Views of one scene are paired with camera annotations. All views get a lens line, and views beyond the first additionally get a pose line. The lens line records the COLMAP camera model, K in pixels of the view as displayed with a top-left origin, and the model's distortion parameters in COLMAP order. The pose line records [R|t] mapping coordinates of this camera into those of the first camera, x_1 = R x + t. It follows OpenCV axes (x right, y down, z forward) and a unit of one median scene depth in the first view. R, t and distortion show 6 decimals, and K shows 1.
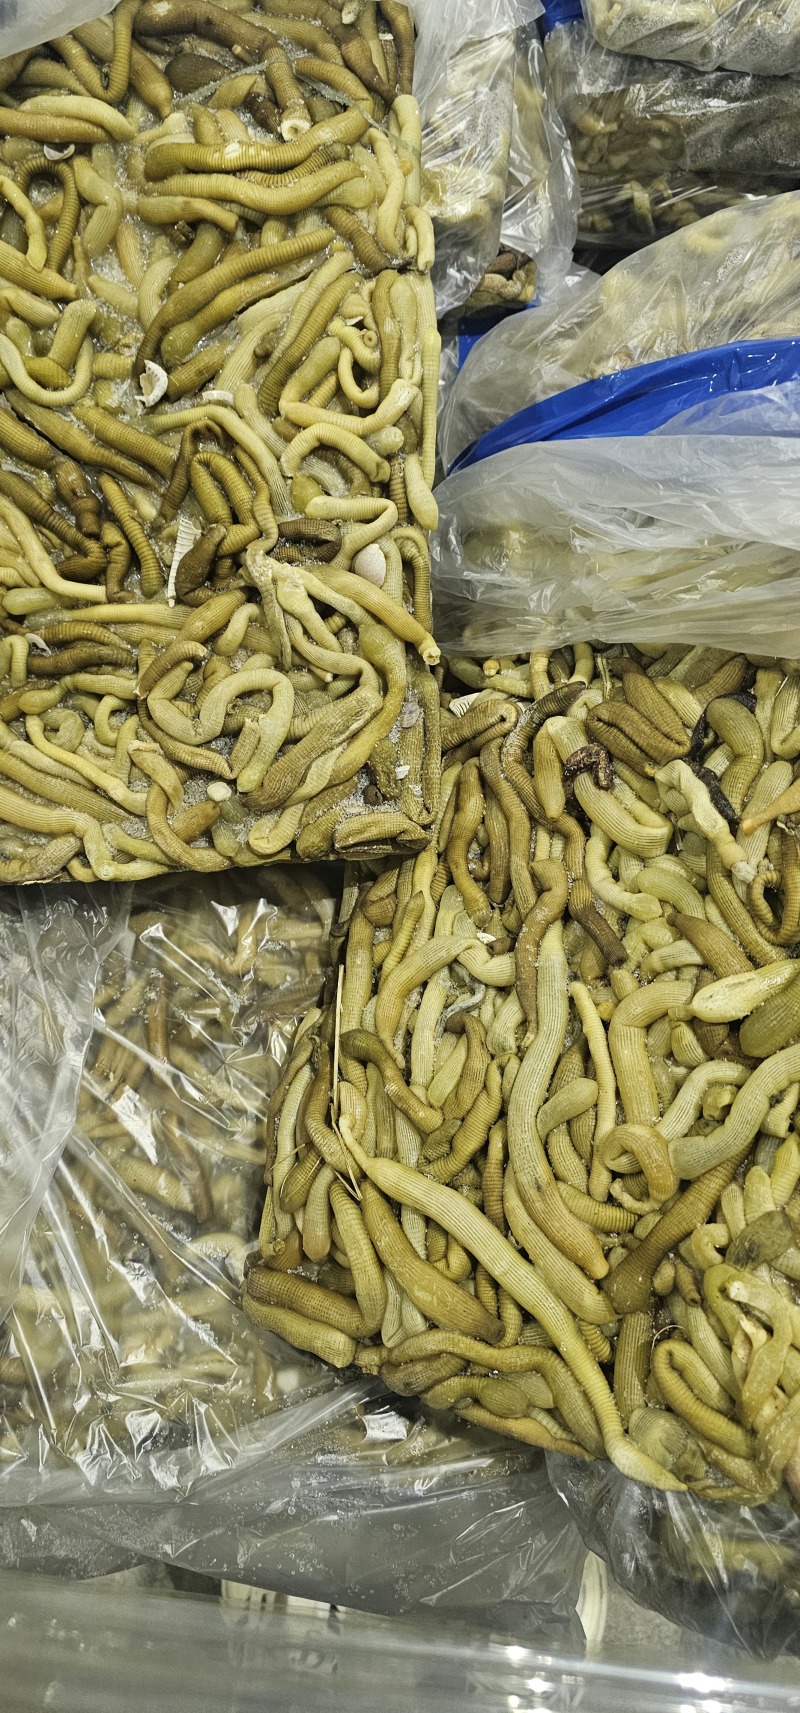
lens RADIAL K [[1083.4, 0, 400.0], [0, 1083.4, 856.5], [0, 0, 1]] dist [0.010289, 0.003378]
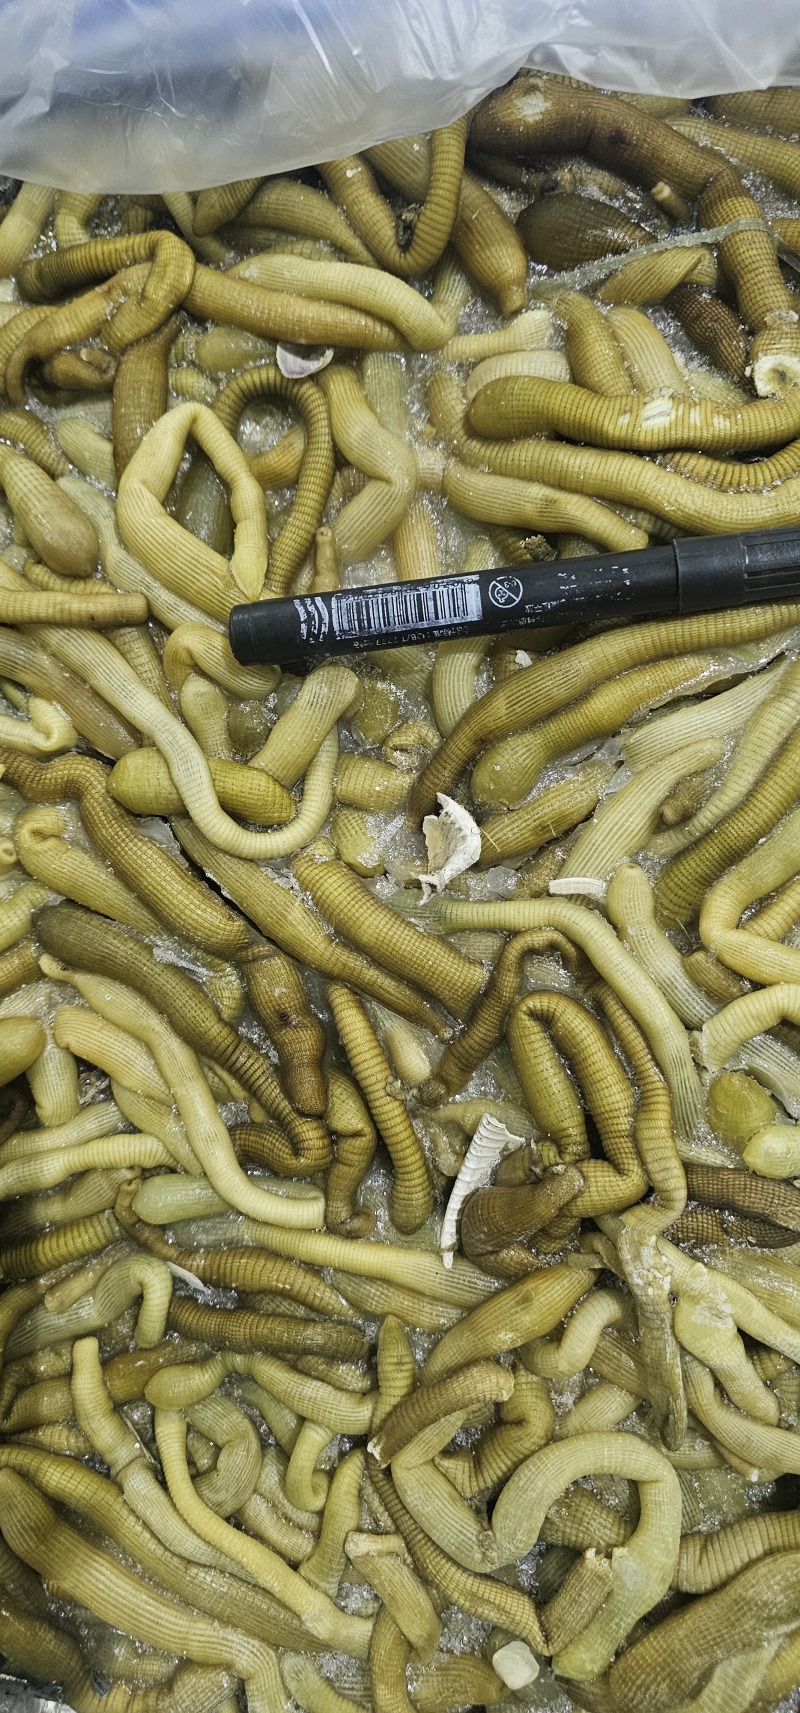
lens RADIAL K [[1054.7, 0, 400.0], [0, 1054.7, 856.5], [0, 0, 1]] dist [0.019127, -0.002906]
pose [[0.995128, 0.093109, -0.032406, -0.233079], [-0.091583, 0.994745, 0.045769, -0.445407], [0.036498, -0.042578, 0.998426, 0.485442]]
